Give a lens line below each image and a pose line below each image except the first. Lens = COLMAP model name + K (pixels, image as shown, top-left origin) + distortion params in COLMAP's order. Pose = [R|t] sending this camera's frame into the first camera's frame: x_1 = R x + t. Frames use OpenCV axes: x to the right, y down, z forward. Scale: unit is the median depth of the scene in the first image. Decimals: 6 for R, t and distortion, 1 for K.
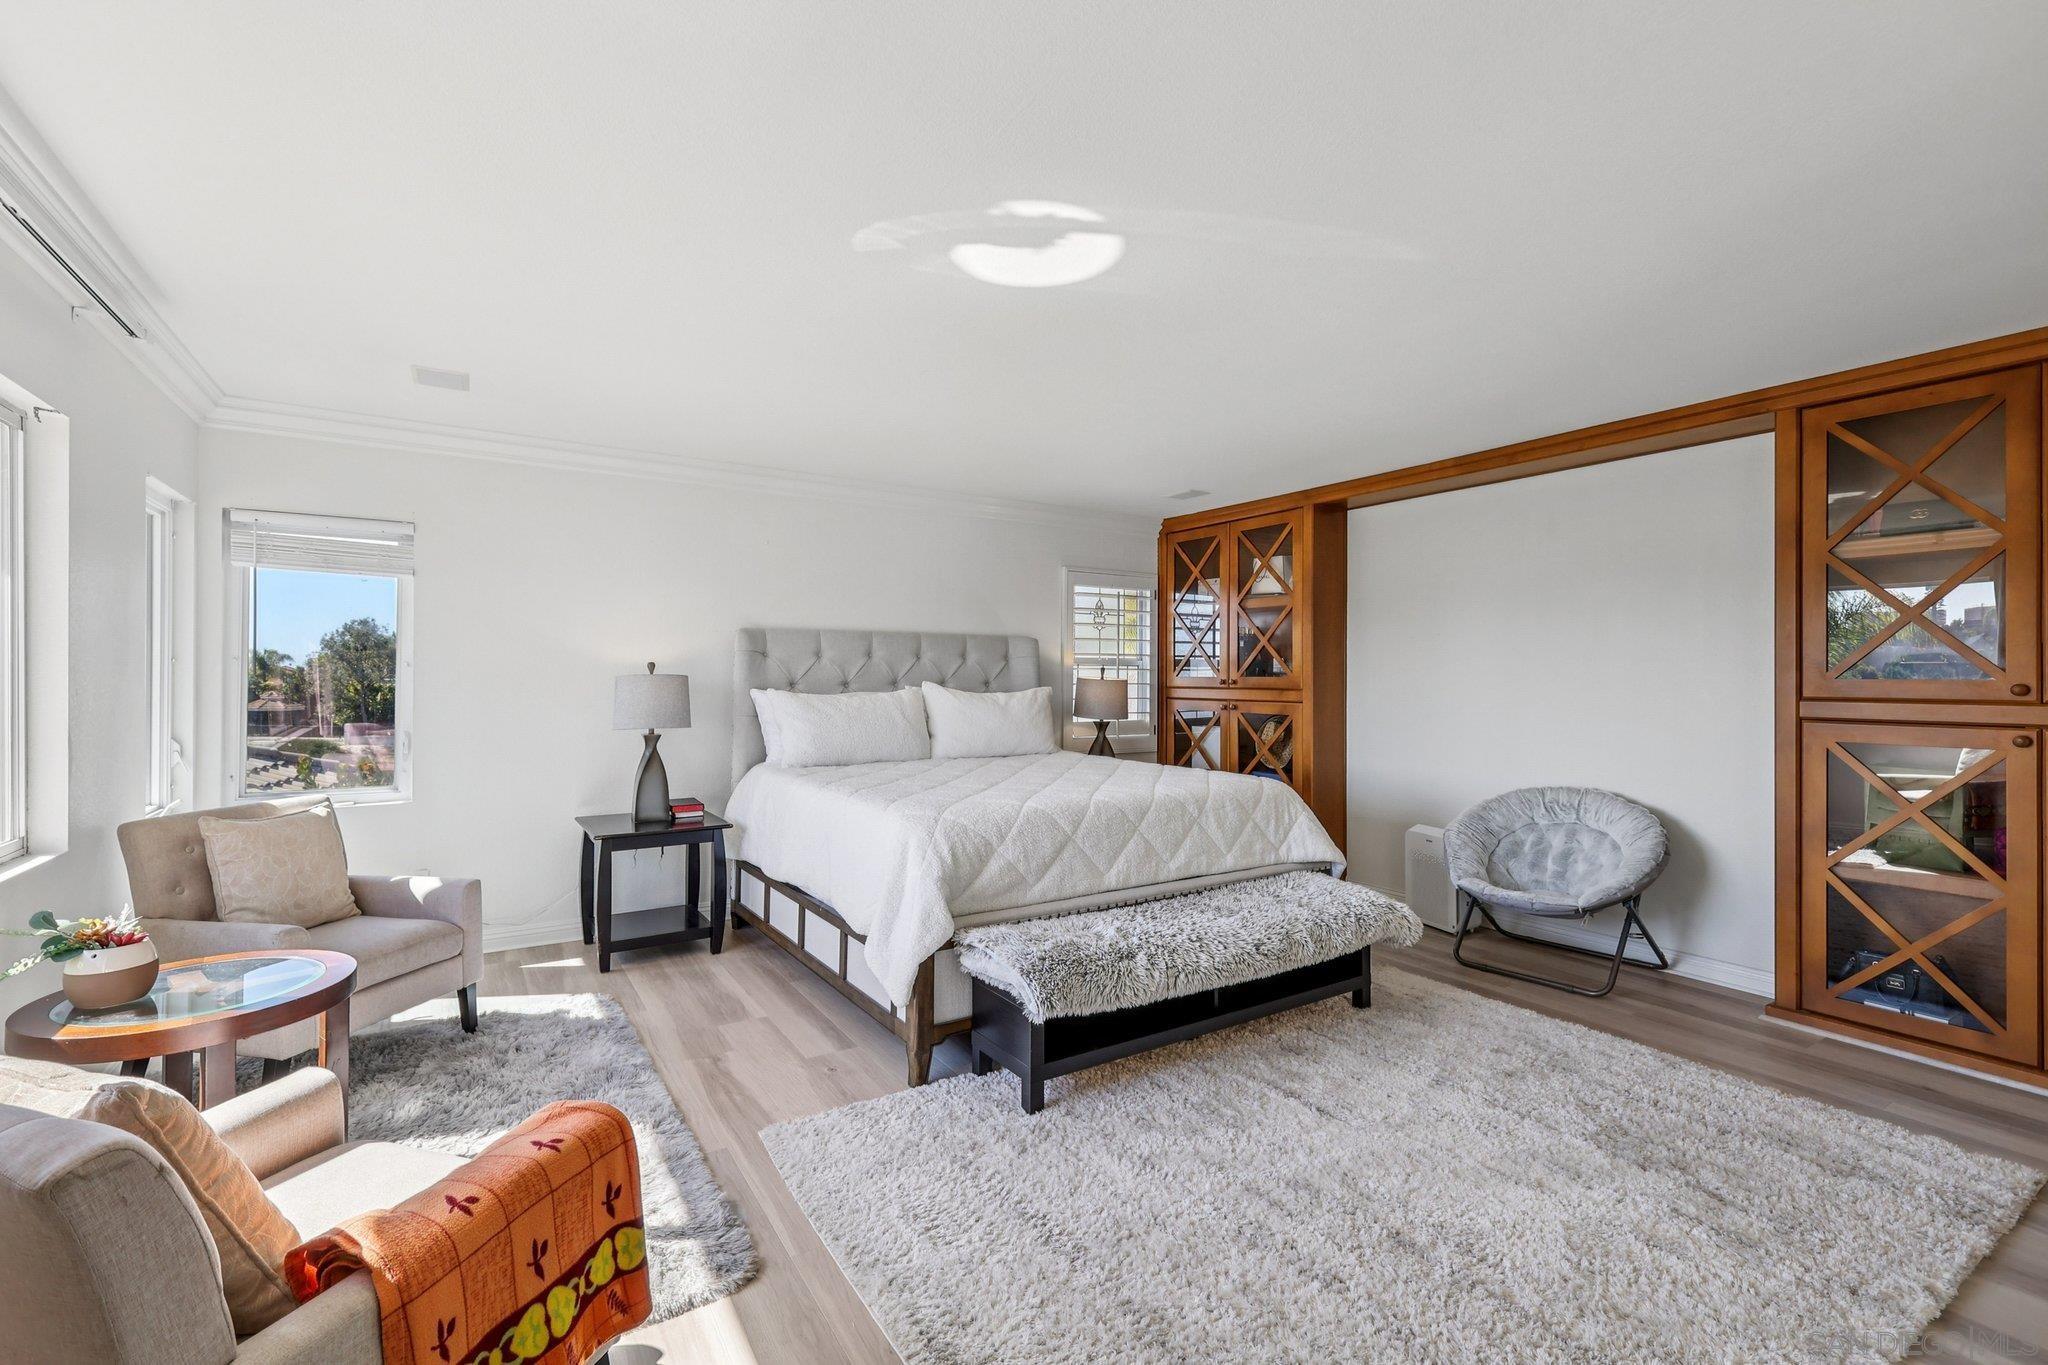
lens RADIAL K [[894.2, 0, 1028.5], [0, 894.2, 673.0], [0, 0, 1]] dist [-0.000857, 0.000561]
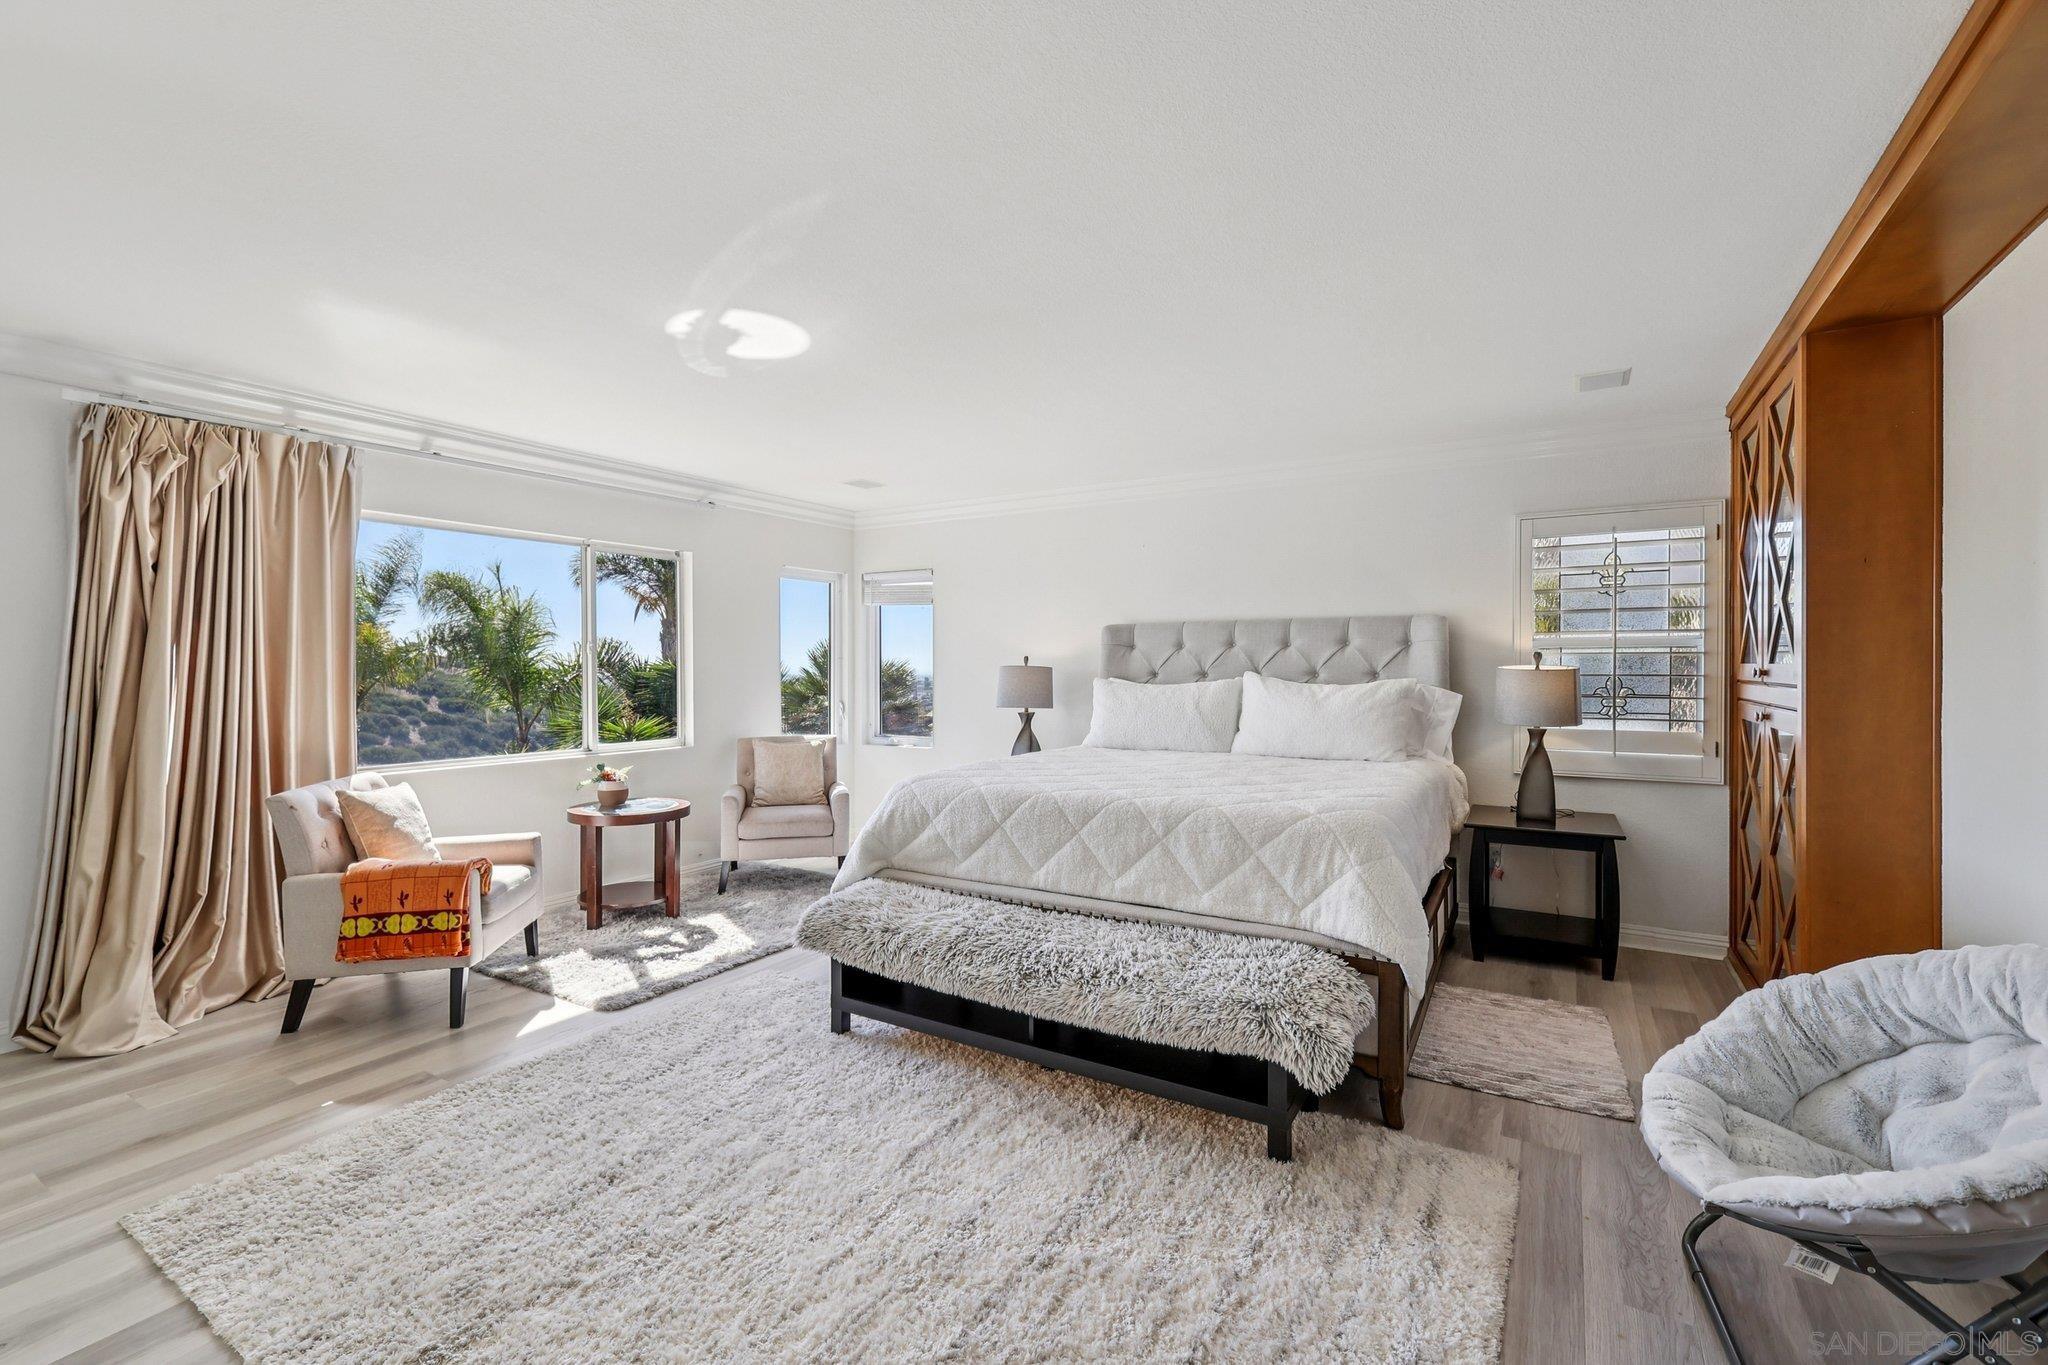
lens RADIAL K [[894.2, 0, 1028.0], [0, 894.2, 672.2], [0, 0, 1]] dist [-0.000857, 0.000561]
pose [[0.430724, 0.003429, -0.902477, 0.908998], [0.007897, 0.999940, 0.007568, 0.001638], [0.902449, -0.010386, 0.430671, 0.549204]]
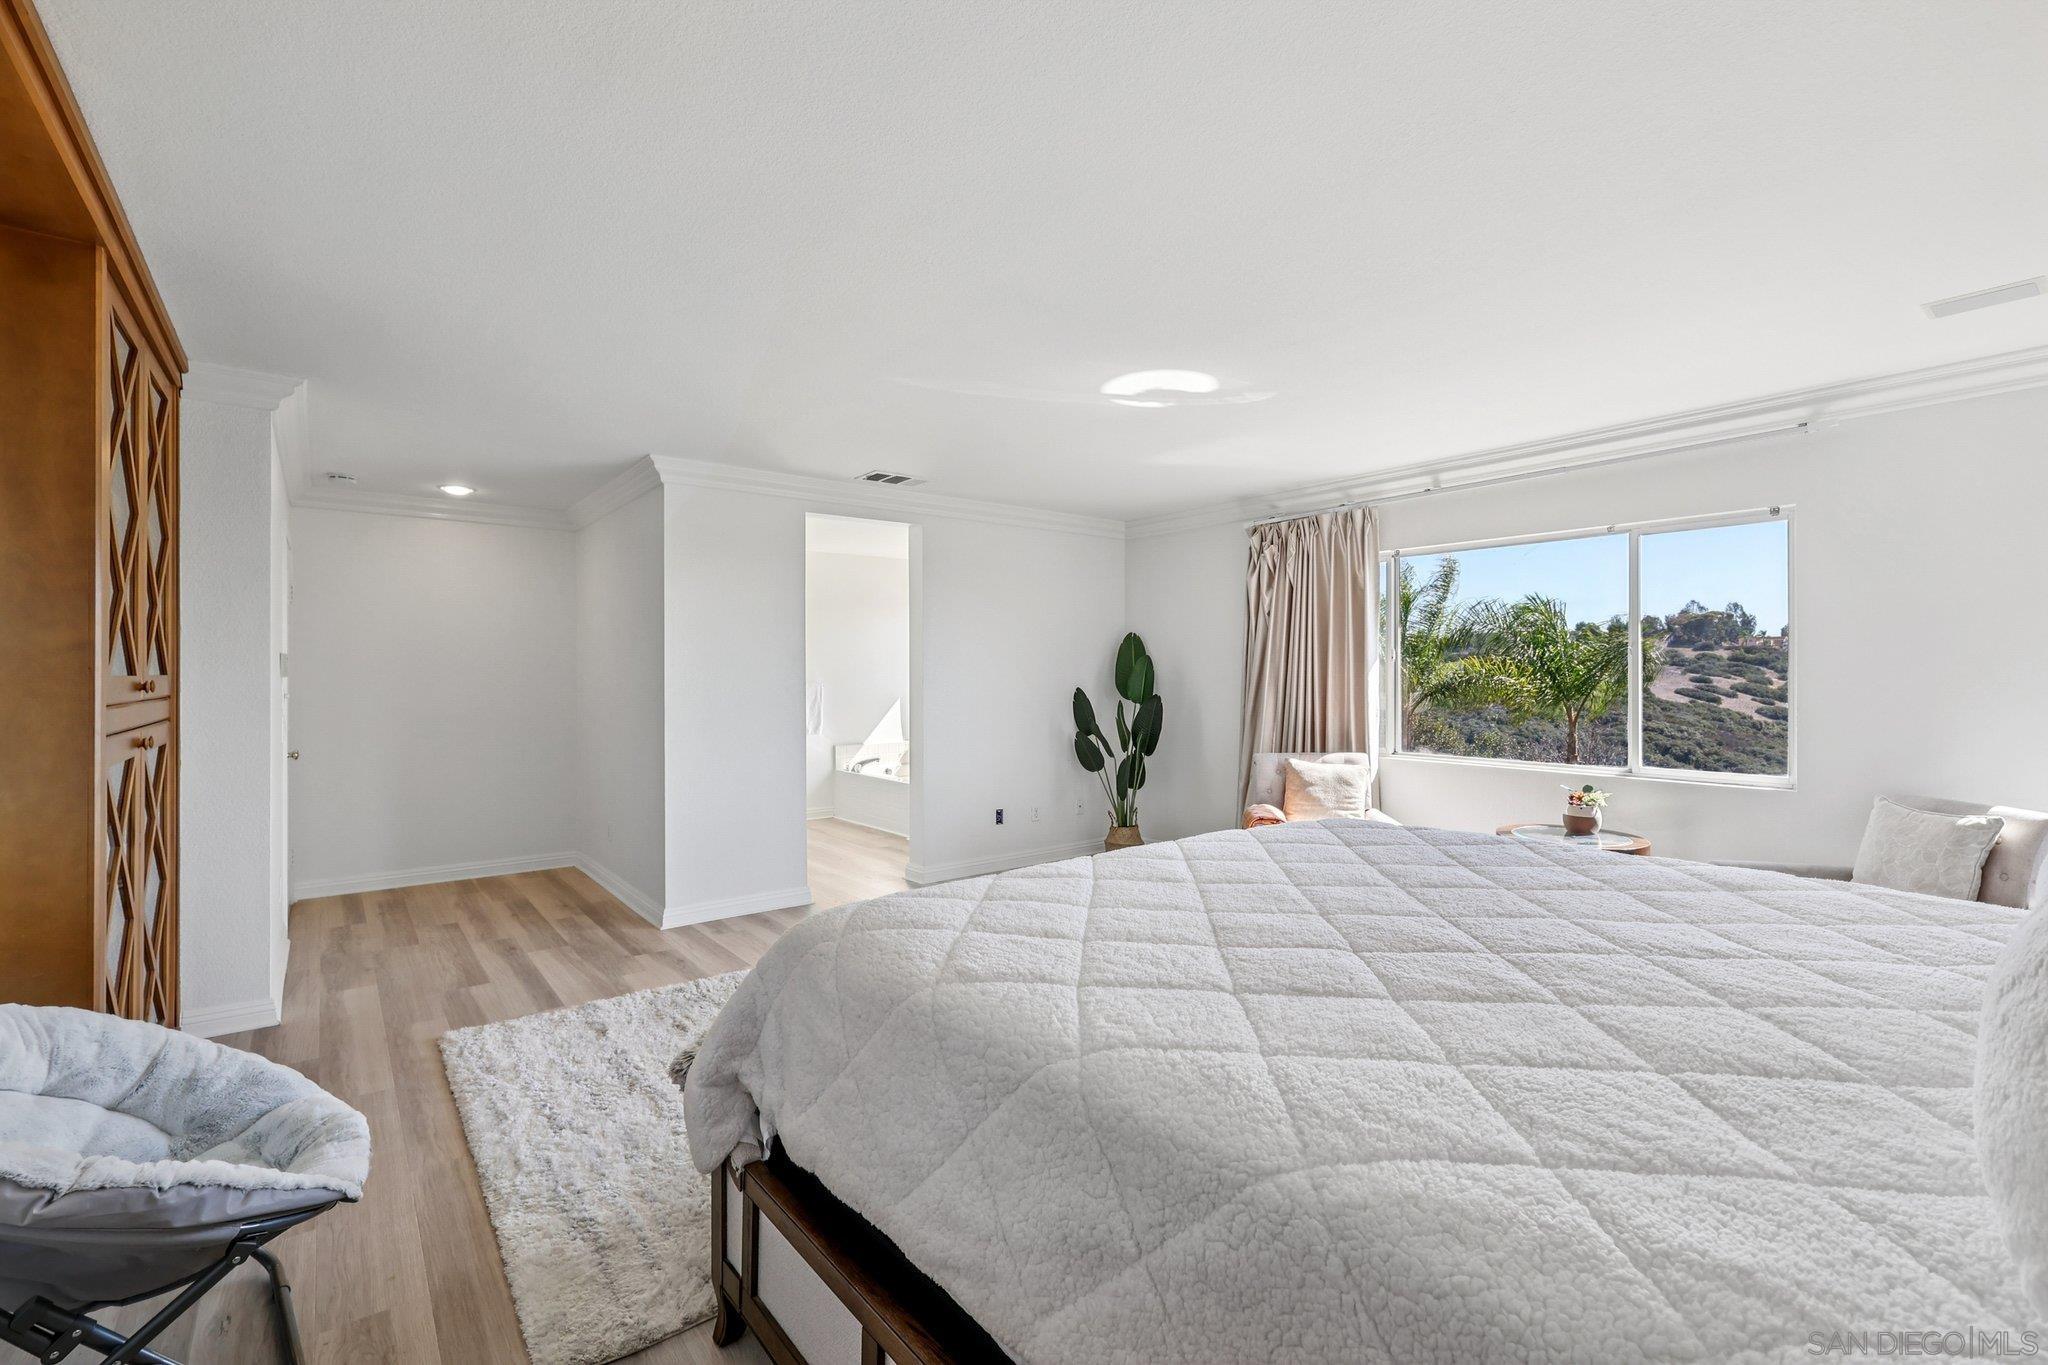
lens RADIAL K [[894.2, 0, 1020.6], [0, 894.2, 676.6], [0, 0, 1]] dist [-0.000857, 0.000561]
pose [[-0.997118, -0.002305, -0.075831, 0.238643], [-0.002135, 0.999995, -0.002313, 0.007358], [0.075836, -0.002145, -0.997118, 1.670834]]
